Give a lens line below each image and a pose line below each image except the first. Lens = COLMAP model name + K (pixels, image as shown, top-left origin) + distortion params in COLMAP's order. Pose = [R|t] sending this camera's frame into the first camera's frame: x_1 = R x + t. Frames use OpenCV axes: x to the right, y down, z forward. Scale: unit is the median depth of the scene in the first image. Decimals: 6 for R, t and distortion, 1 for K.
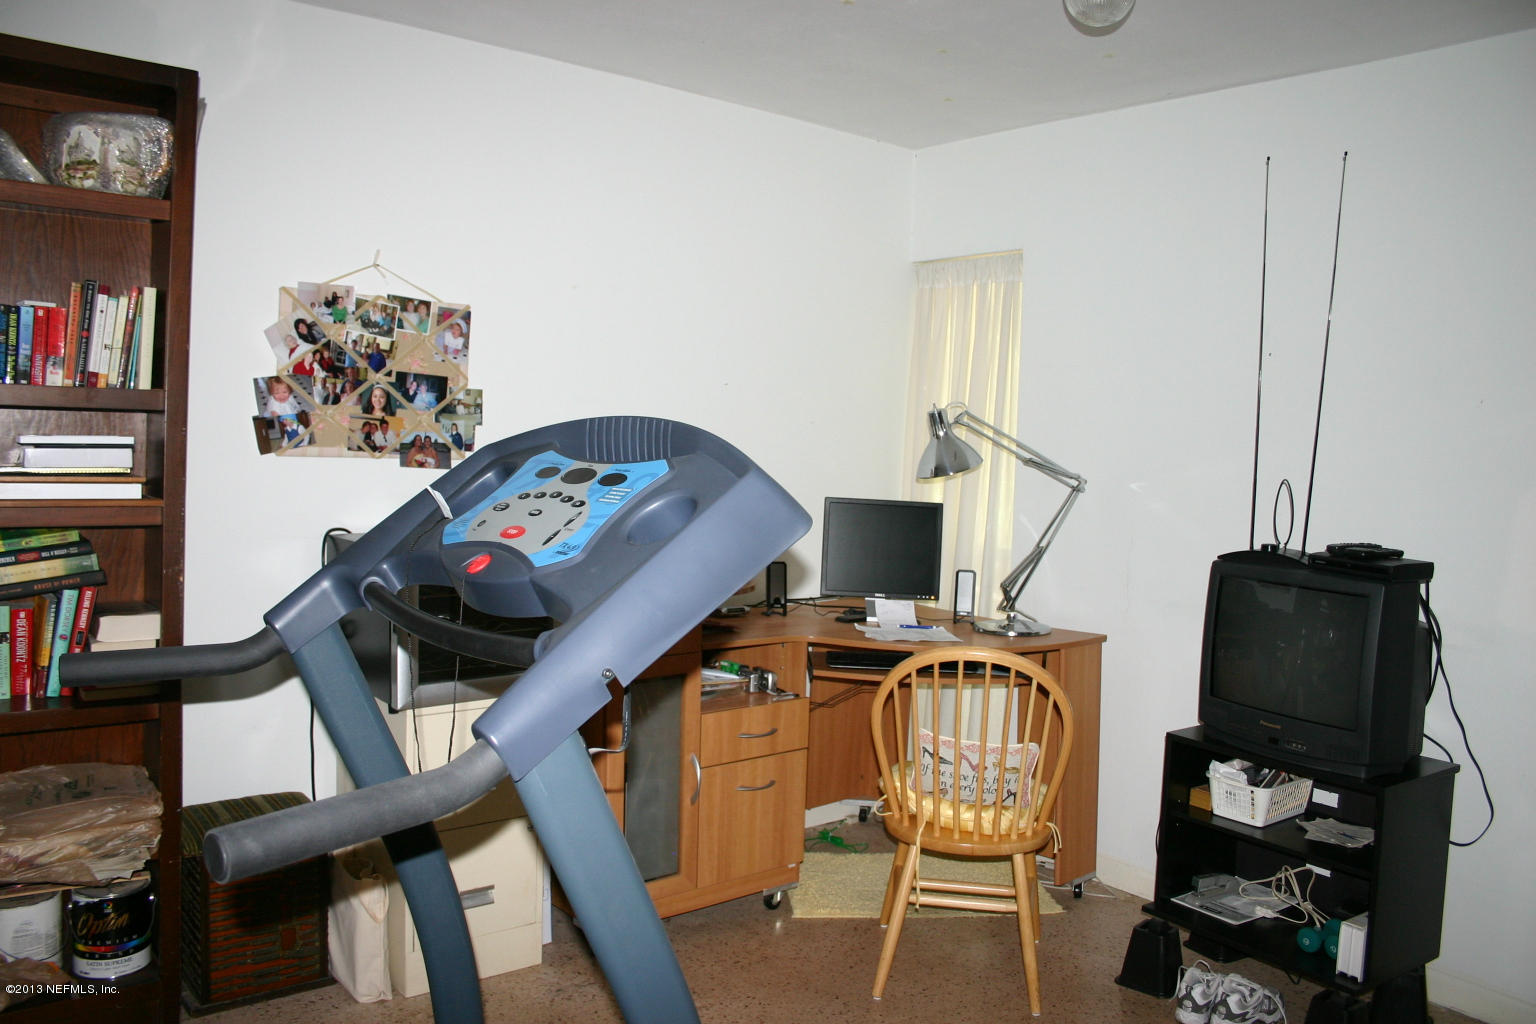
lens RADIAL K [[1226.1, 0, 757.2], [0, 1226.1, 517.3], [0, 0, 1]] dist [-0.156051, 0.129217]
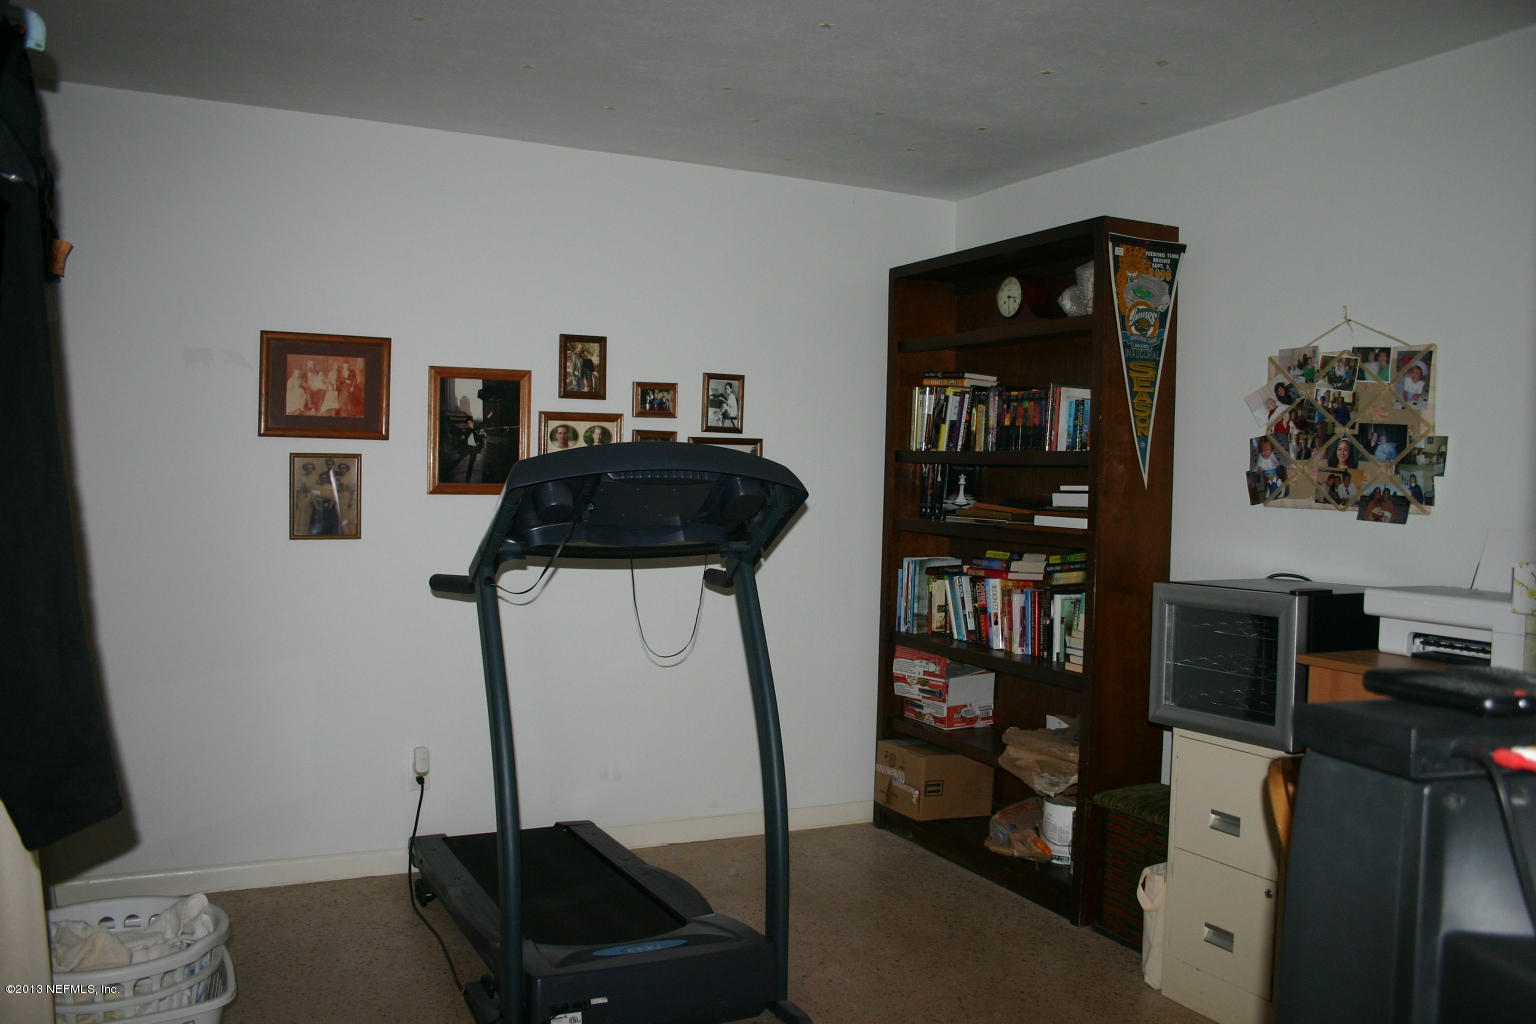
lens RADIAL K [[1226.1, 0, 757.2], [0, 1226.1, 517.3], [0, 0, 1]] dist [-0.156051, 0.129217]
pose [[-0.209207, -0.009899, -0.977821, 0.761159], [-0.100973, 0.994822, 0.011532, -0.005648], [0.972644, 0.101146, -0.209124, 0.737370]]
